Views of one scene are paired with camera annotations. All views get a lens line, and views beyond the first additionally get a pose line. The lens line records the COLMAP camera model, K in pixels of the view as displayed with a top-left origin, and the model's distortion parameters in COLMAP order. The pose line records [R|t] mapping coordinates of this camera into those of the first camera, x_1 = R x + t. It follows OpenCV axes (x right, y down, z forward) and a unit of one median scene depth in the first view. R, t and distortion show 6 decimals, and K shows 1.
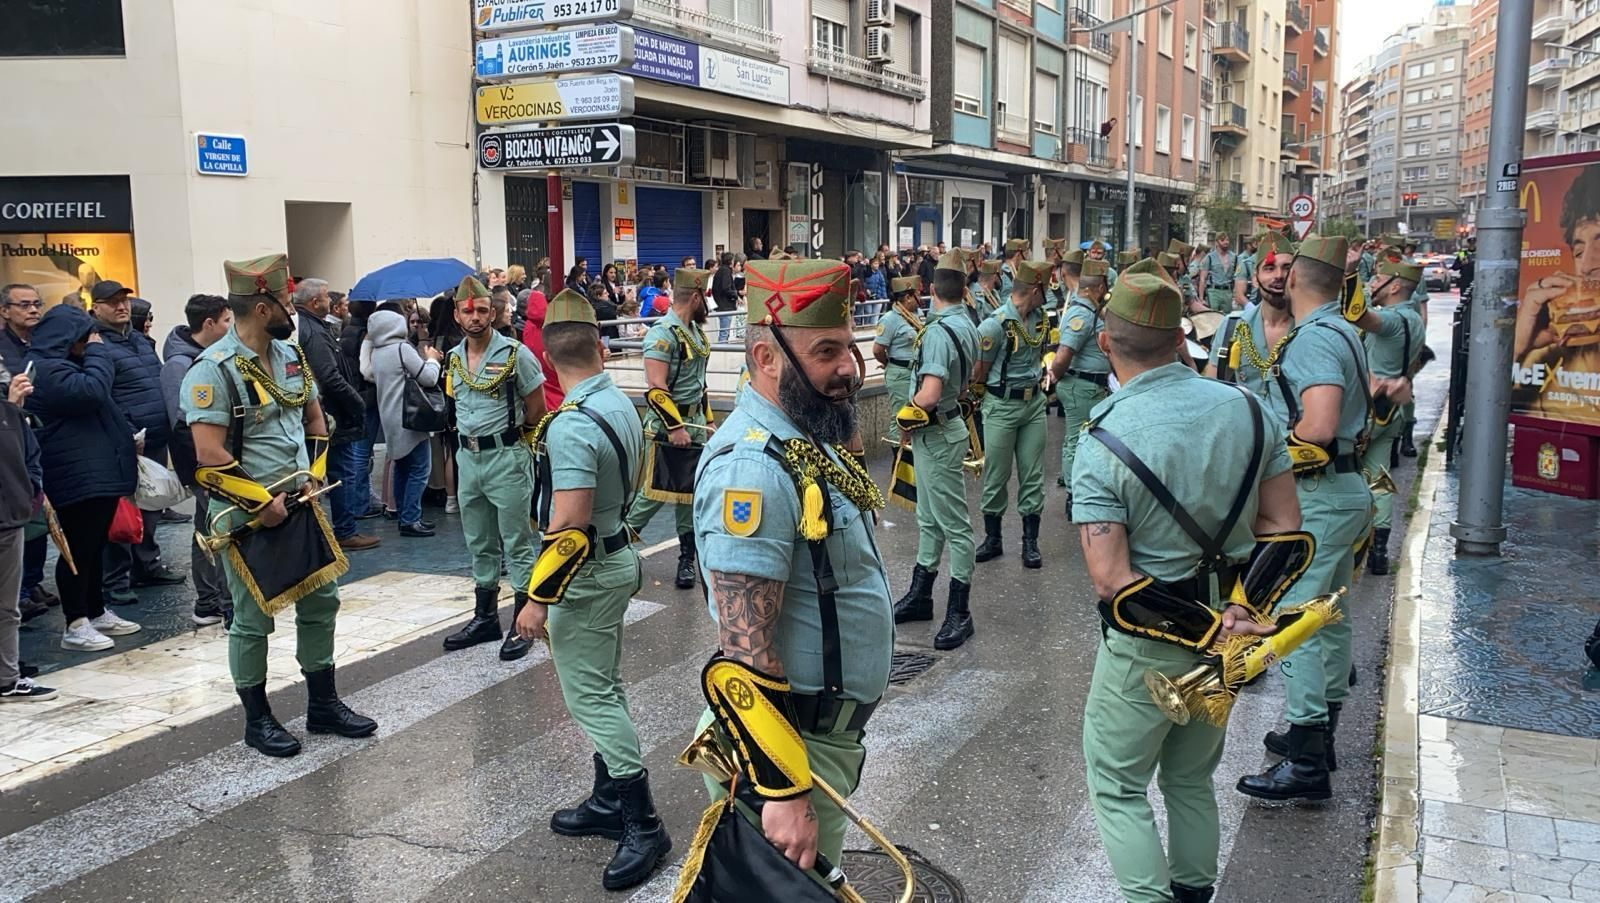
lens RADIAL K [[1256.2, 0, 801.6], [0, 1256.2, 425.6], [0, 0, 1]] dist [0.067123, -0.087606]
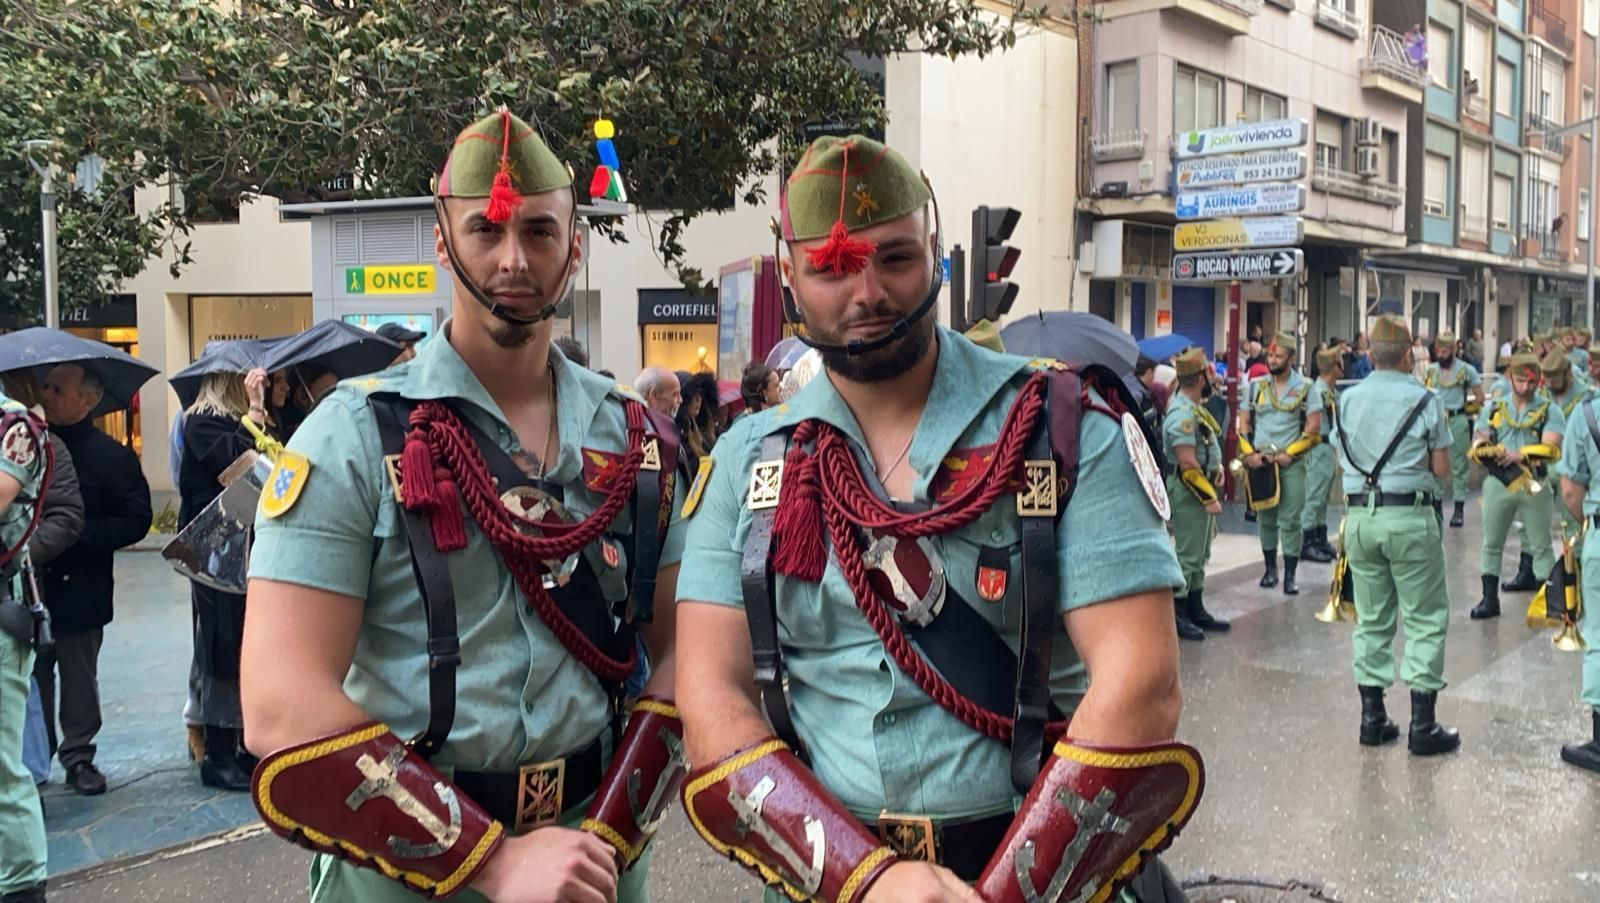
lens RADIAL K [[1255.9, 0, 804.2], [0, 1255.9, 411.0], [0, 0, 1]] dist [0.043441, -0.073515]
pose [[0.964892, 0.024131, -0.261536, -0.107642], [-0.044903, 0.996266, -0.073737, 0.028714], [0.258780, 0.082892, 0.962373, -0.191045]]
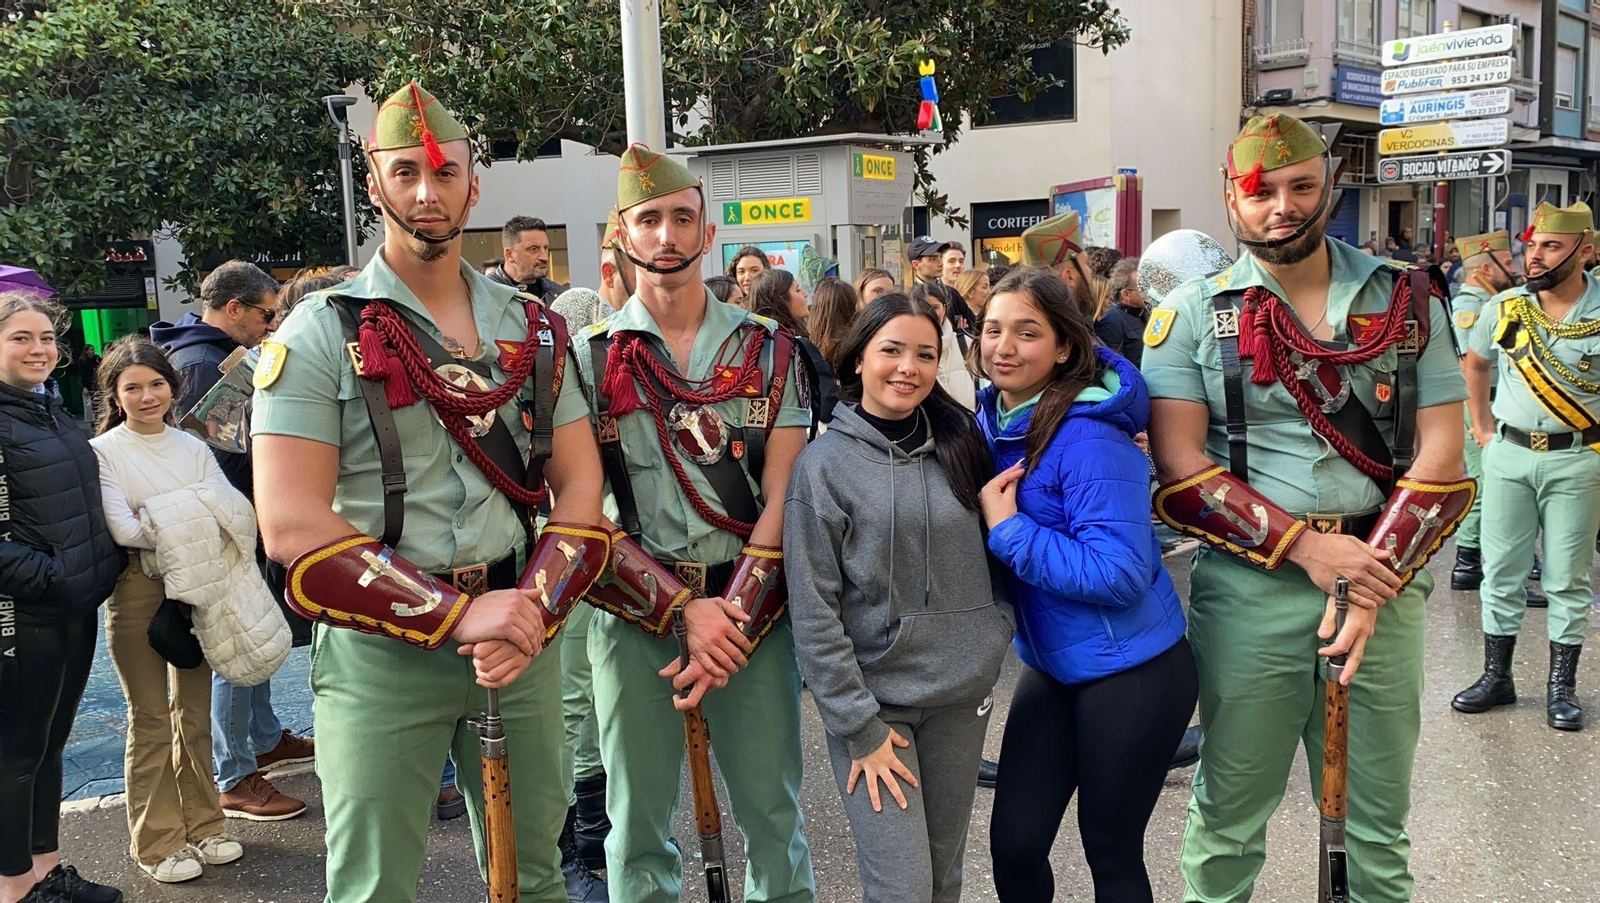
lens RADIAL K [[1256.2, 0, 801.6], [0, 1256.2, 425.6], [0, 0, 1]] dist [0.067123, -0.087606]
pose [[0.955662, 0.013114, -0.294173, -0.179201], [-0.013366, 0.999910, 0.001156, 0.040169], [0.294162, 0.002827, 0.955752, -0.270943]]
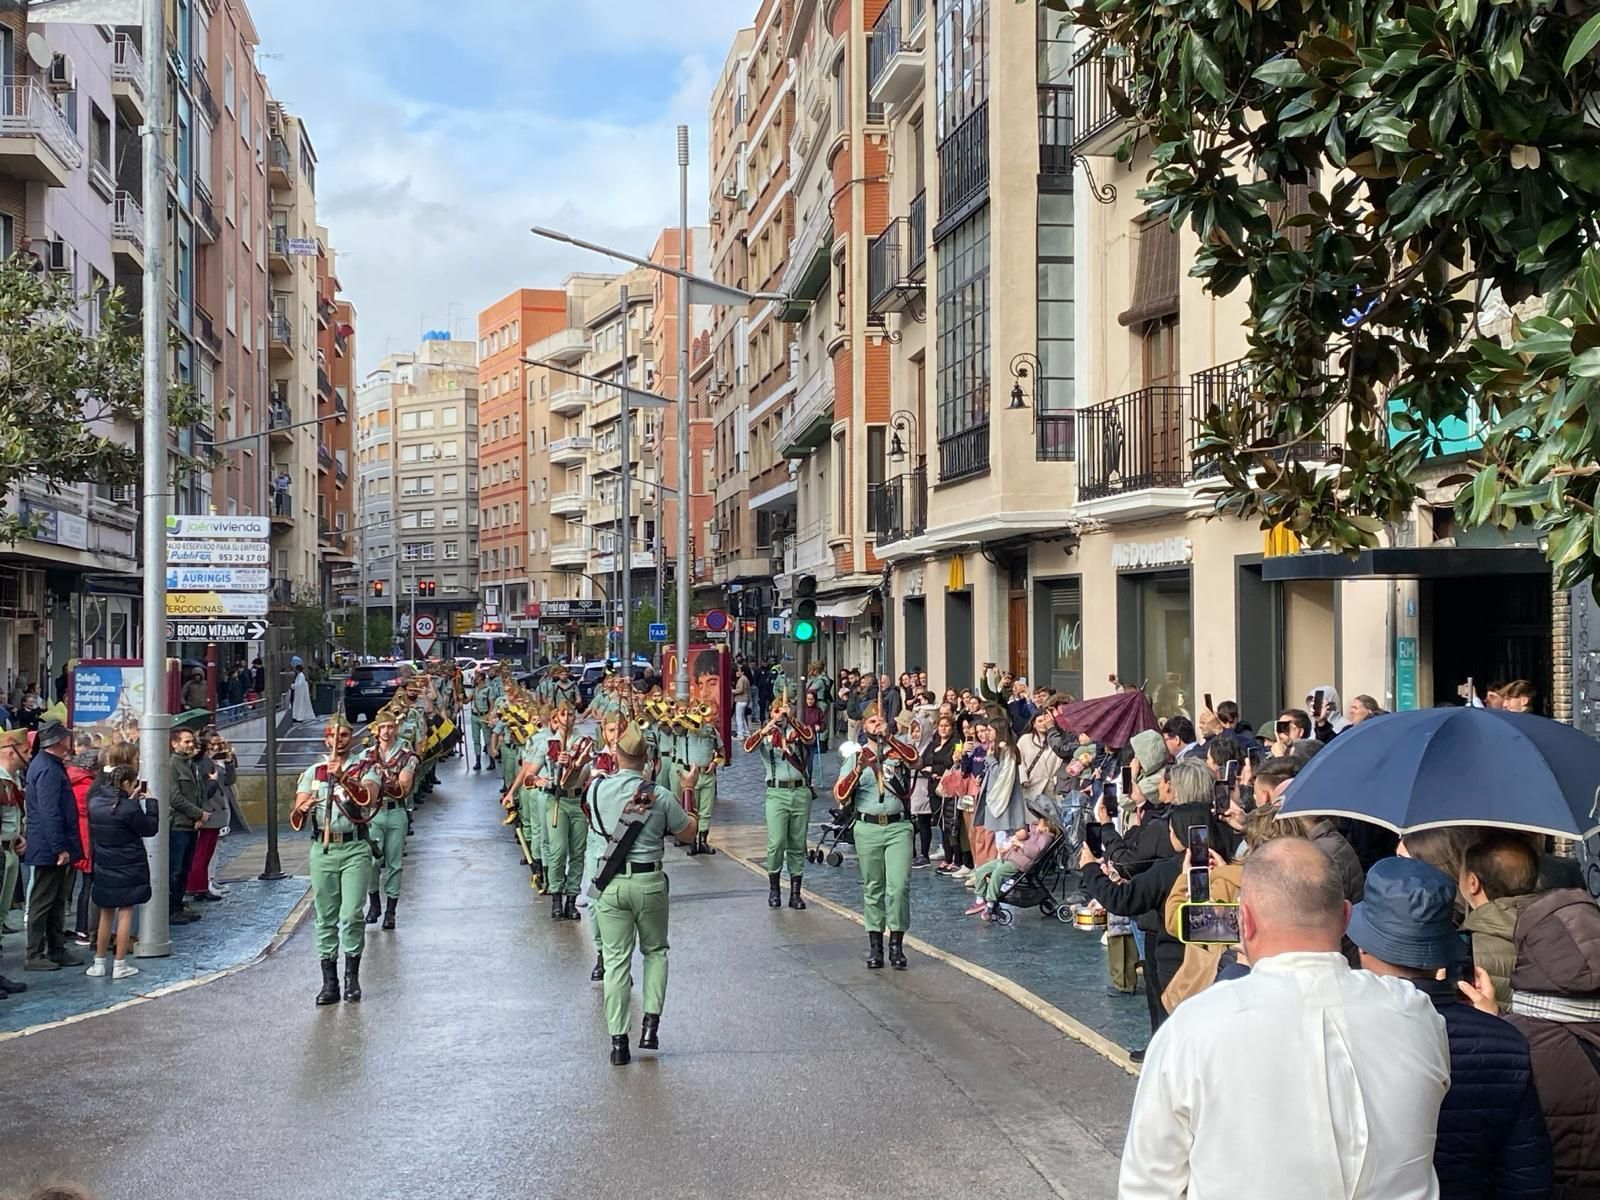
lens RADIAL K [[2125.8, 0, 800.0], [0, 2125.8, 600.0], [0, 0, 1]] dist [0.199815, -0.648541]
pose [[0.798771, 0.018741, 0.601343, -0.496585], [0.074273, 0.988797, -0.129475, 0.069552], [-0.597032, 0.148084, 0.788431, -0.688315]]
